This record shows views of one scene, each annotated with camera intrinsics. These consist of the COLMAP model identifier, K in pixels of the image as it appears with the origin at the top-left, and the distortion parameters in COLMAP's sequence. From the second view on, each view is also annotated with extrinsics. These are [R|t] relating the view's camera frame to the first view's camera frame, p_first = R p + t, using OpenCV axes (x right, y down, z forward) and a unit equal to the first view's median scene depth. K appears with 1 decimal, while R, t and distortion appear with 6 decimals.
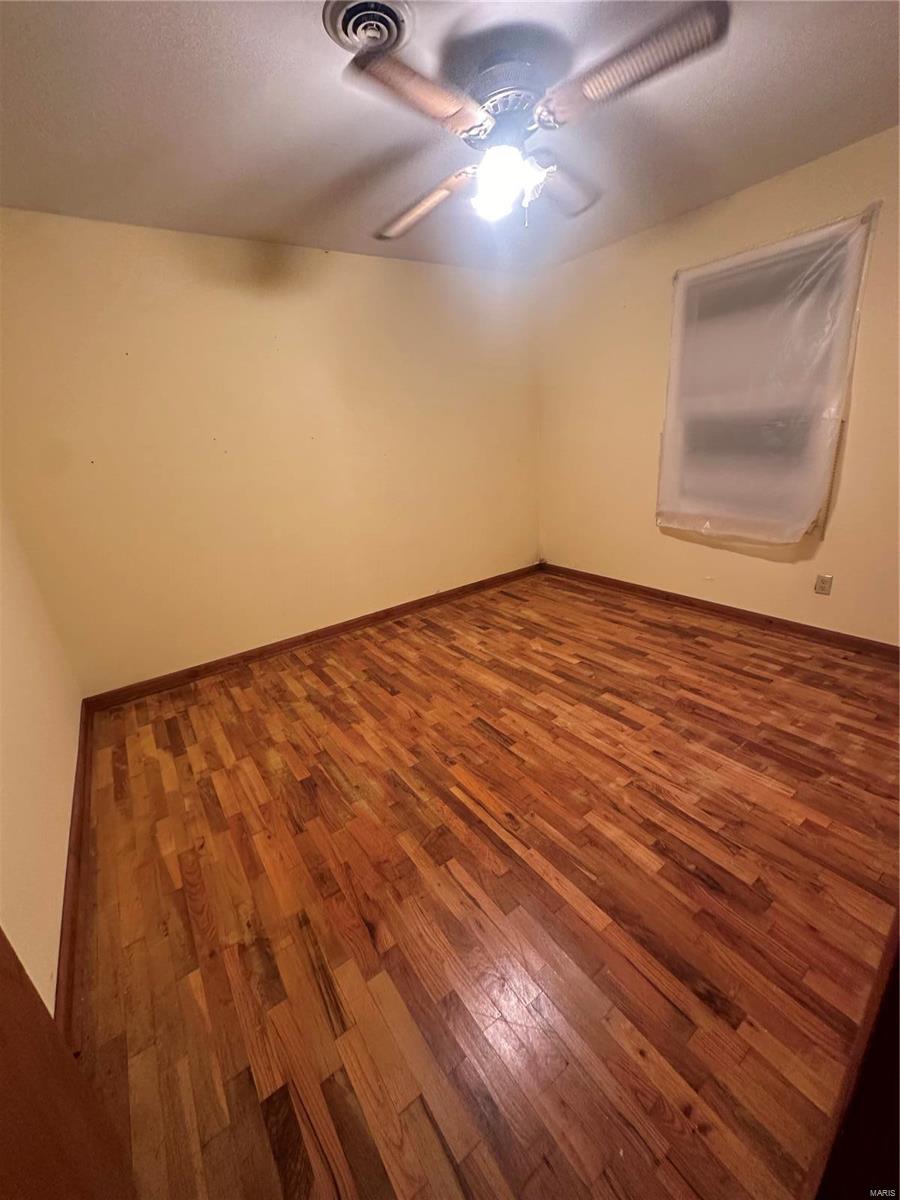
lens RADIAL K [[483.3, 0, 455.0], [0, 483.3, 604.4], [0, 0, 1]] dist [-0.002046, 0.001731]
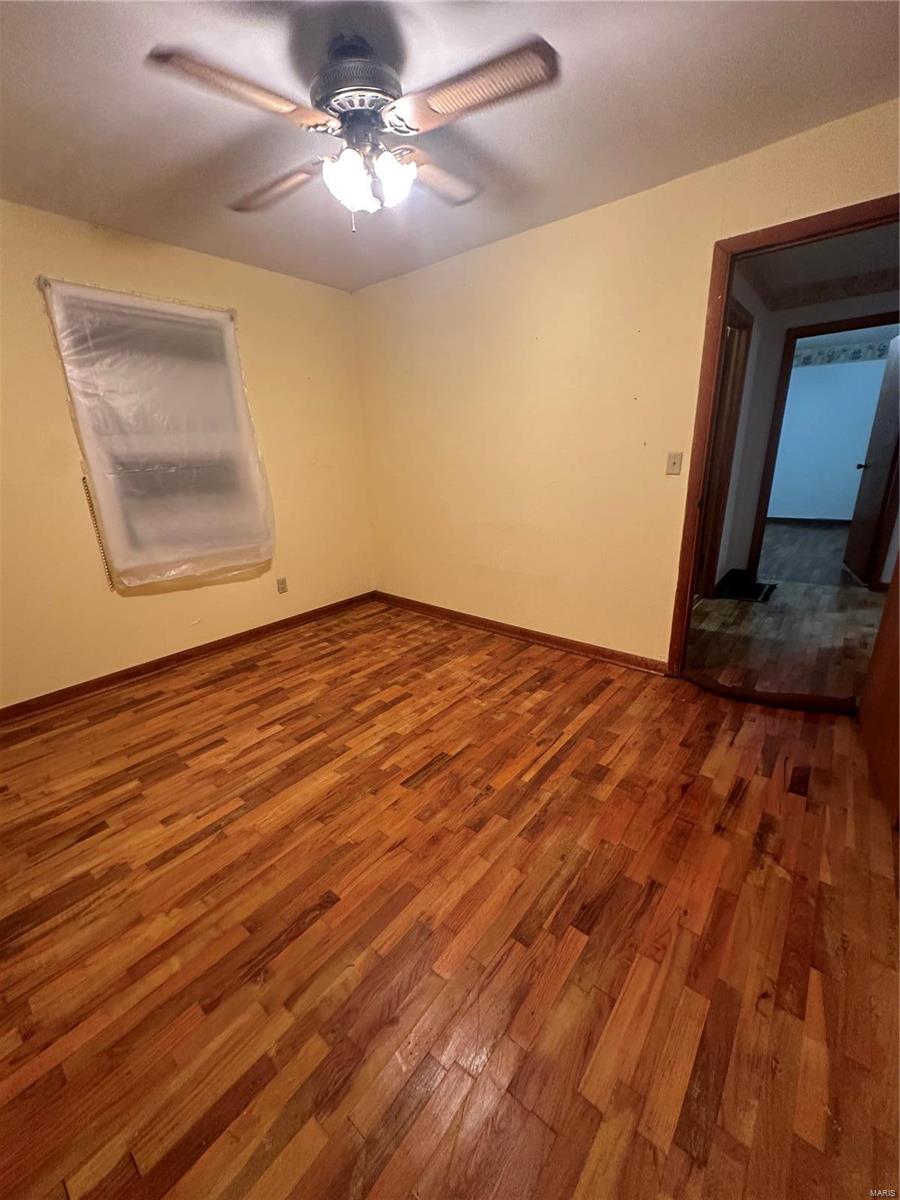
lens RADIAL K [[483.3, 0, 453.3], [0, 483.3, 596.1], [0, 0, 1]] dist [-0.002046, 0.001731]
pose [[-0.265795, -0.198283, 0.943418, -0.694133], [0.381693, 0.876999, 0.291860, -0.253061], [-0.885248, 0.437671, -0.157419, 0.929425]]
